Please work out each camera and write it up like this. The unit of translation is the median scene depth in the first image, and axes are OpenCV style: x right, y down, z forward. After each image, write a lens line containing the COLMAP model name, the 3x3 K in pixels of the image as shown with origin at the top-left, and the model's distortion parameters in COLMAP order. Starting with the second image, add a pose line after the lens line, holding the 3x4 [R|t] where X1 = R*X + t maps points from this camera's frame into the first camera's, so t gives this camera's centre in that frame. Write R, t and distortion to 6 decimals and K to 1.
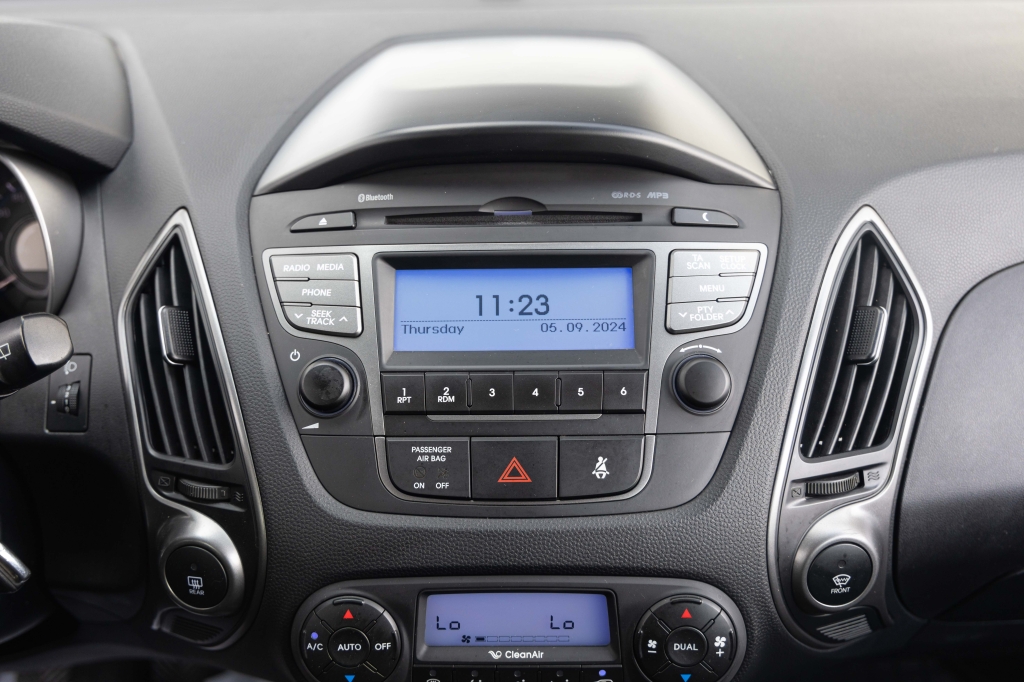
lens RADIAL K [[1017.2, 0, 512.0], [0, 1017.2, 341.0], [0, 0, 1]] dist [0.007593, -0.006039]
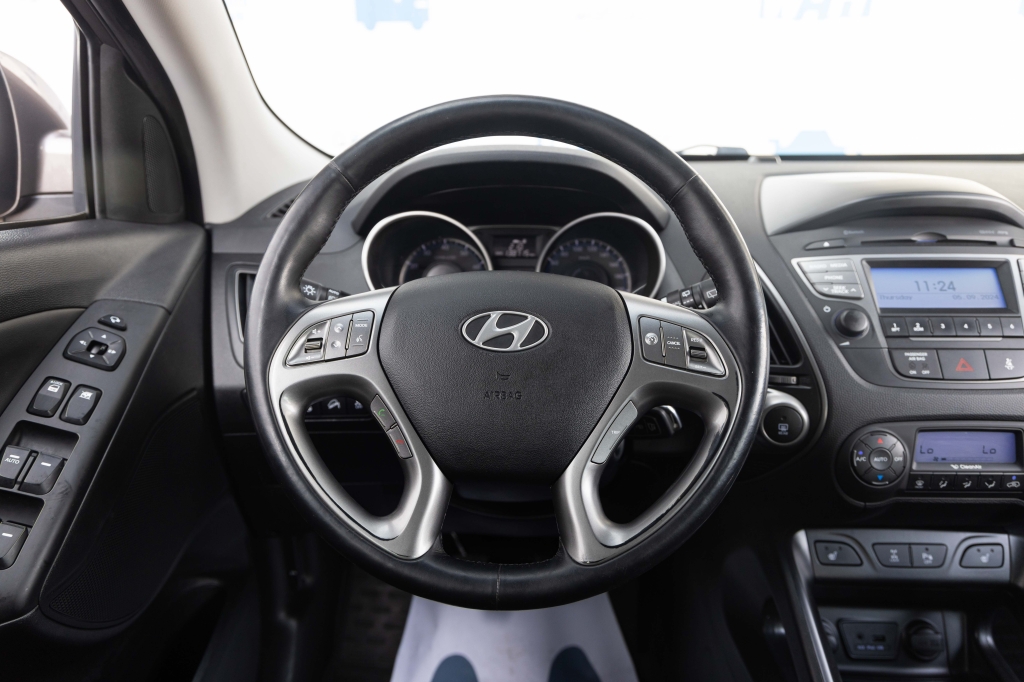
lens RADIAL K [[679.7, 0, 512.0], [0, 679.7, 341.0], [0, 0, 1]] dist [0.003857, 0.001089]
pose [[0.999911, 0.013325, -0.001199, -0.814881], [-0.013351, 0.987978, -0.154018, 0.282267], [-0.000867, 0.154021, 0.988067, -0.250460]]
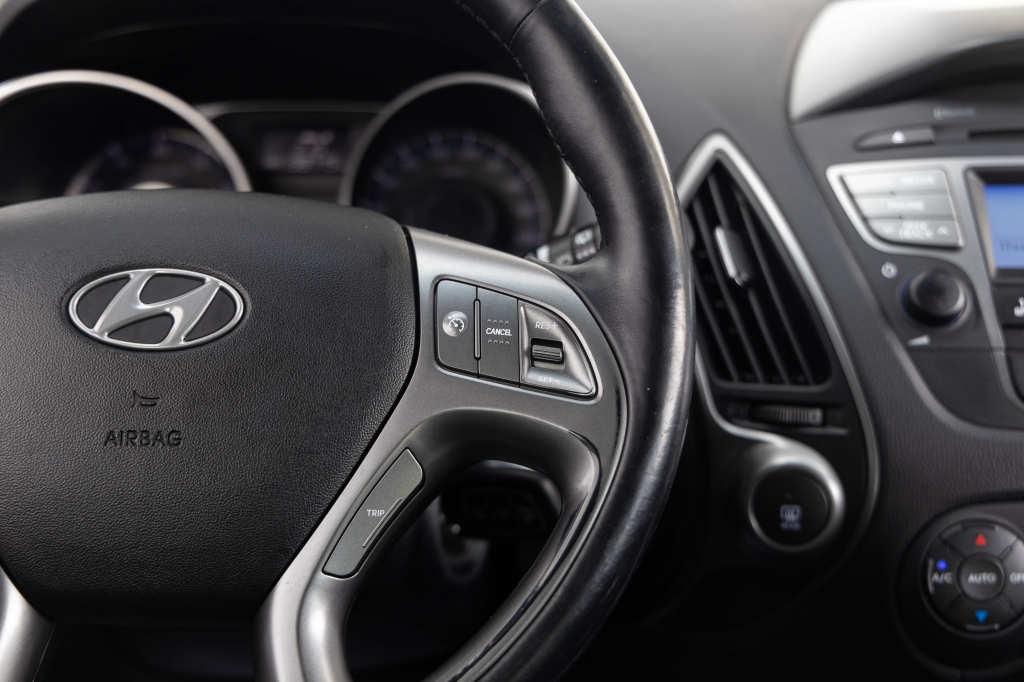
lens RADIAL K [[1506.6, 0, 512.0], [0, 1506.6, 341.0], [0, 0, 1]] dist [0.012809, -0.013200]
pose [[0.999942, 0.010192, -0.003605, -0.558829], [-0.010670, 0.984081, -0.177399, 0.328868], [0.001740, 0.177427, 0.984132, -0.335548]]
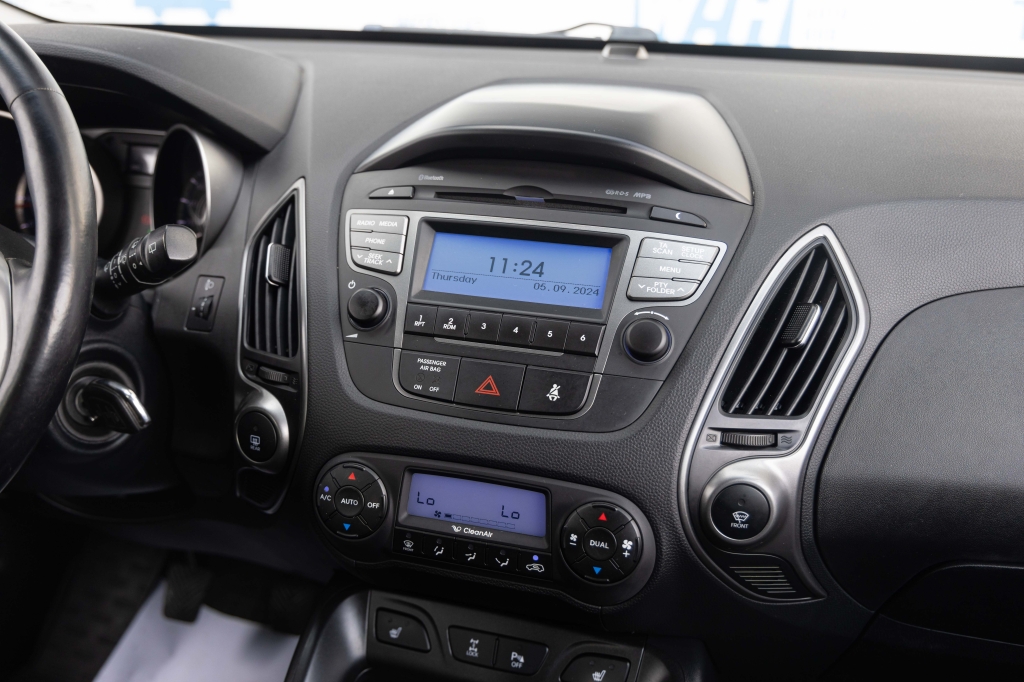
lens RADIAL K [[1017.2, 0, 512.0], [0, 1017.2, 341.0], [0, 0, 1]] dist [0.007593, -0.006039]
pose [[0.964681, 0.125673, -0.231511, 0.315806], [-0.146967, 0.986133, -0.077085, 0.162843], [0.218613, 0.108387, 0.969774, -0.249495]]
